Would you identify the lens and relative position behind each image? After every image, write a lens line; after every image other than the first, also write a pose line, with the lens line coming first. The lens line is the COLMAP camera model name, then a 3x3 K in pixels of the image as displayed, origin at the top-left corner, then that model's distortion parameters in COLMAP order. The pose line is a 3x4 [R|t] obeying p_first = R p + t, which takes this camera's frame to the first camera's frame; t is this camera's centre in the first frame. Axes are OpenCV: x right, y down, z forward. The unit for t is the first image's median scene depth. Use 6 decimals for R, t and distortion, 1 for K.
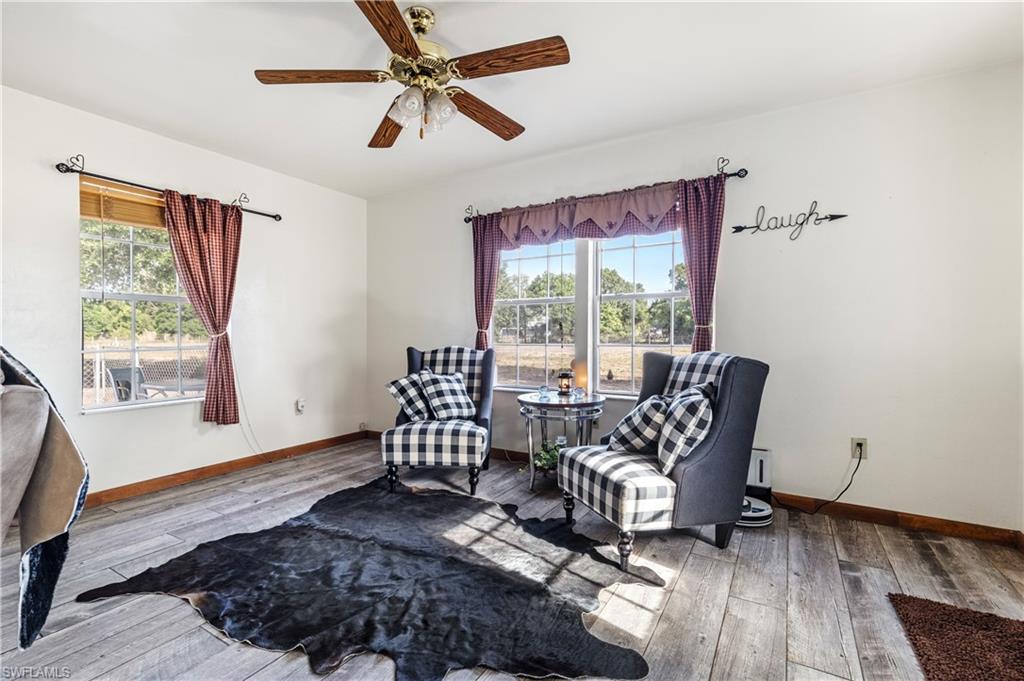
lens RADIAL K [[461.3, 0, 515.2], [0, 461.3, 340.2], [0, 0, 1]] dist [0.004128, -0.000632]
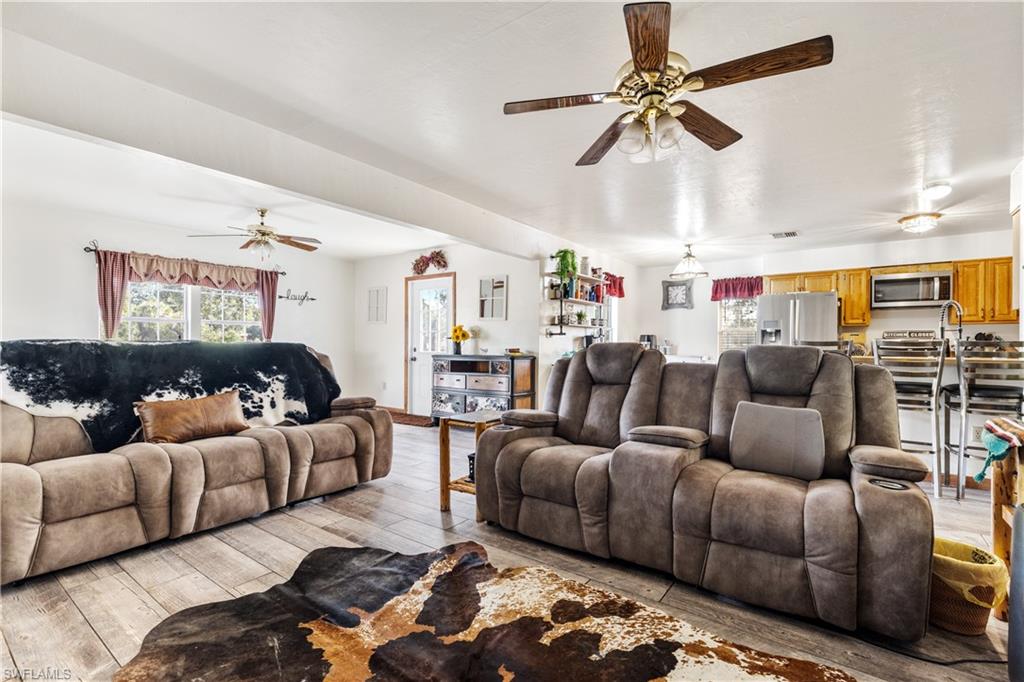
lens RADIAL K [[461.3, 0, 515.2], [0, 461.3, 340.7], [0, 0, 1]] dist [0.004128, -0.000632]
pose [[0.078946, 0.008129, 0.996846, -1.507184], [-0.001040, 0.999967, -0.008072, -0.006087], [-0.996878, -0.000399, 0.078952, -0.302271]]
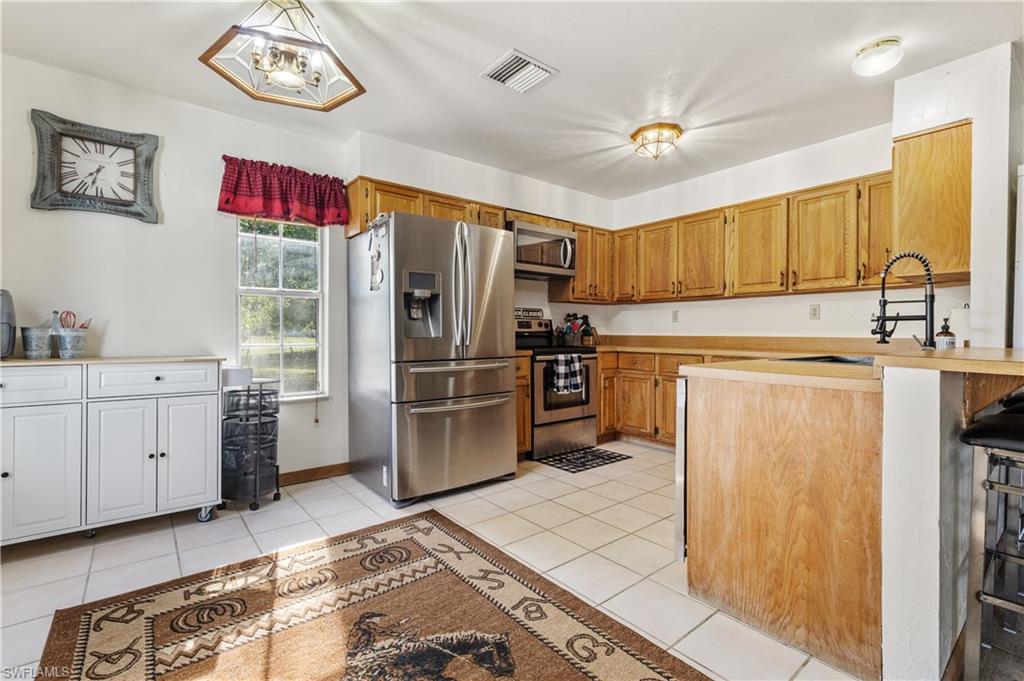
lens RADIAL K [[461.3, 0, 515.2], [0, 461.3, 340.2], [0, 0, 1]] dist [0.004128, -0.000632]
pose [[-0.940054, -0.005934, 0.340974, 0.042353], [0.000726, 0.999811, 0.019402, 0.003589], [-0.341024, 0.018487, -0.939873, -0.457564]]
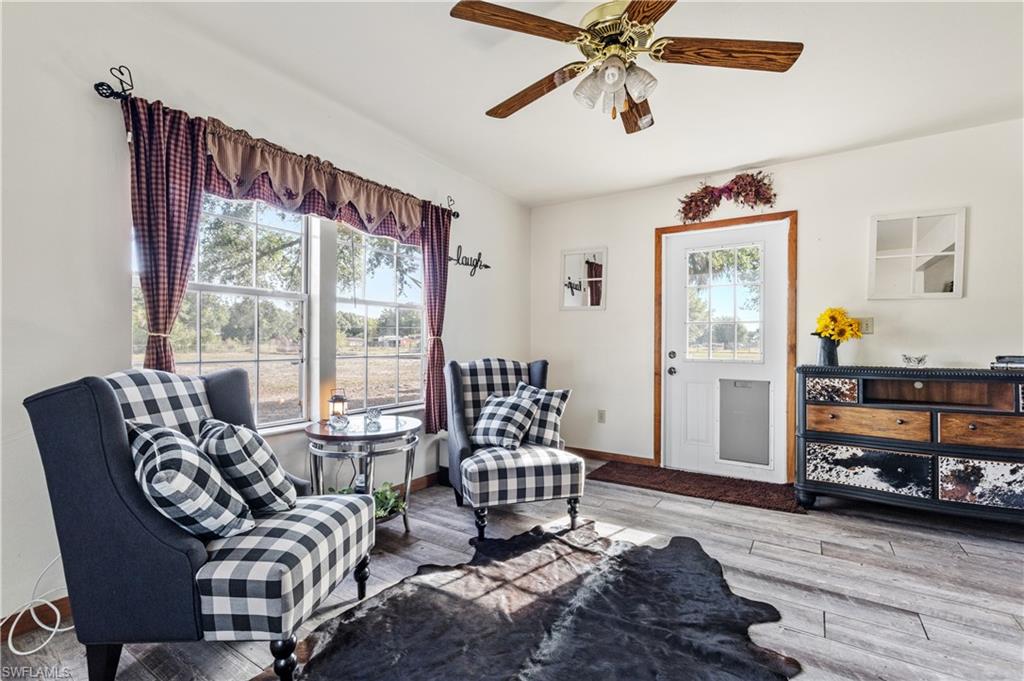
lens RADIAL K [[461.3, 0, 515.2], [0, 461.3, 340.2], [0, 0, 1]] dist [0.004128, -0.000632]
pose [[0.026944, 0.005143, 0.999624, -0.656461], [0.001217, 0.999986, -0.005177, -0.014099], [-0.999636, 0.001356, 0.026937, 0.697669]]
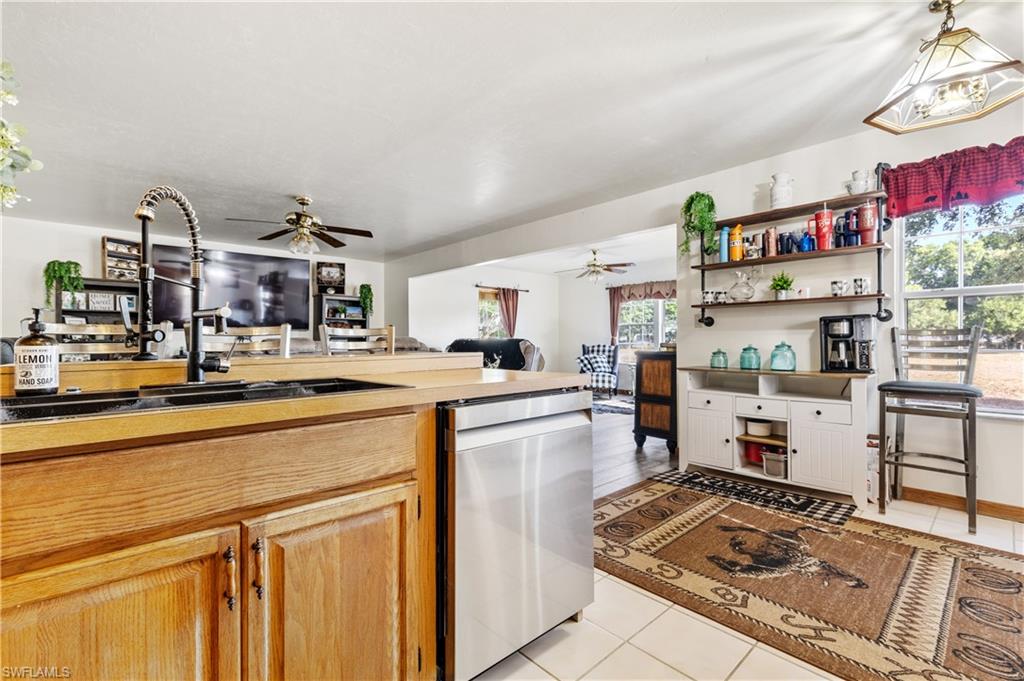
lens RADIAL K [[459.5, 0, 527.7], [0, 459.5, 339.9], [0, 0, 1]] dist [0.001084, -0.000041]
pose [[0.967771, -0.002378, -0.251819, 0.105784], [0.000334, 0.999967, -0.008159, 0.012871], [0.251830, 0.007811, 0.967740, -1.542869]]
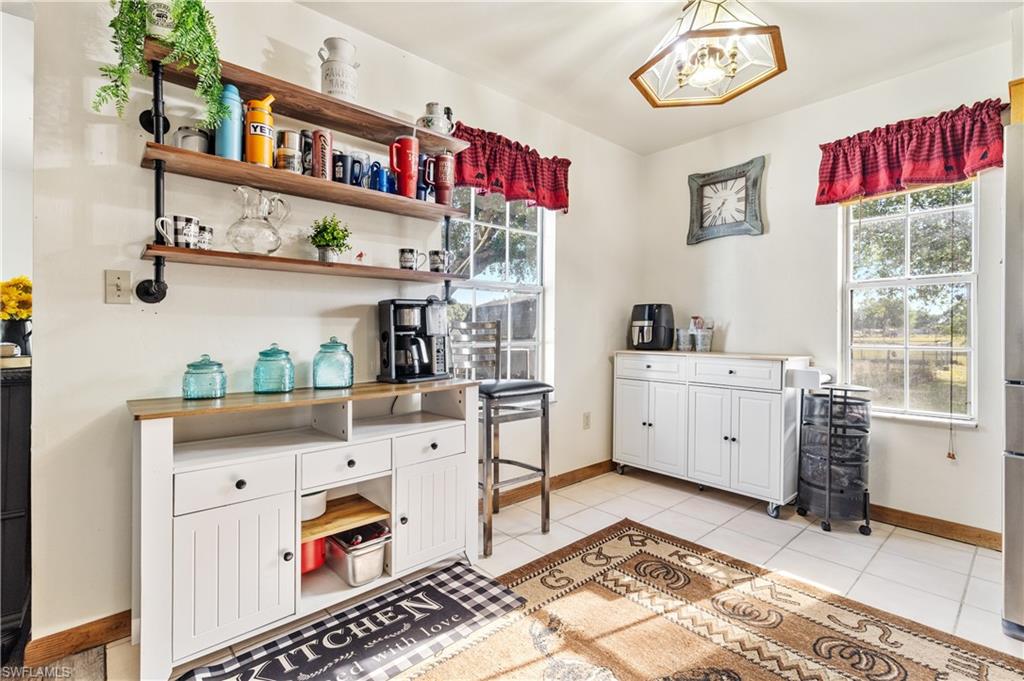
lens RADIAL K [[458.0, 0, 507.2], [0, 458.0, 330.3], [0, 0, 1]] dist [0.003108, -0.000027]
pose [[0.300721, 0.003689, 0.953705, -0.094499], [0.005181, 0.999971, -0.005502, 0.004141], [-0.953698, 0.006596, 0.300694, -0.808389]]
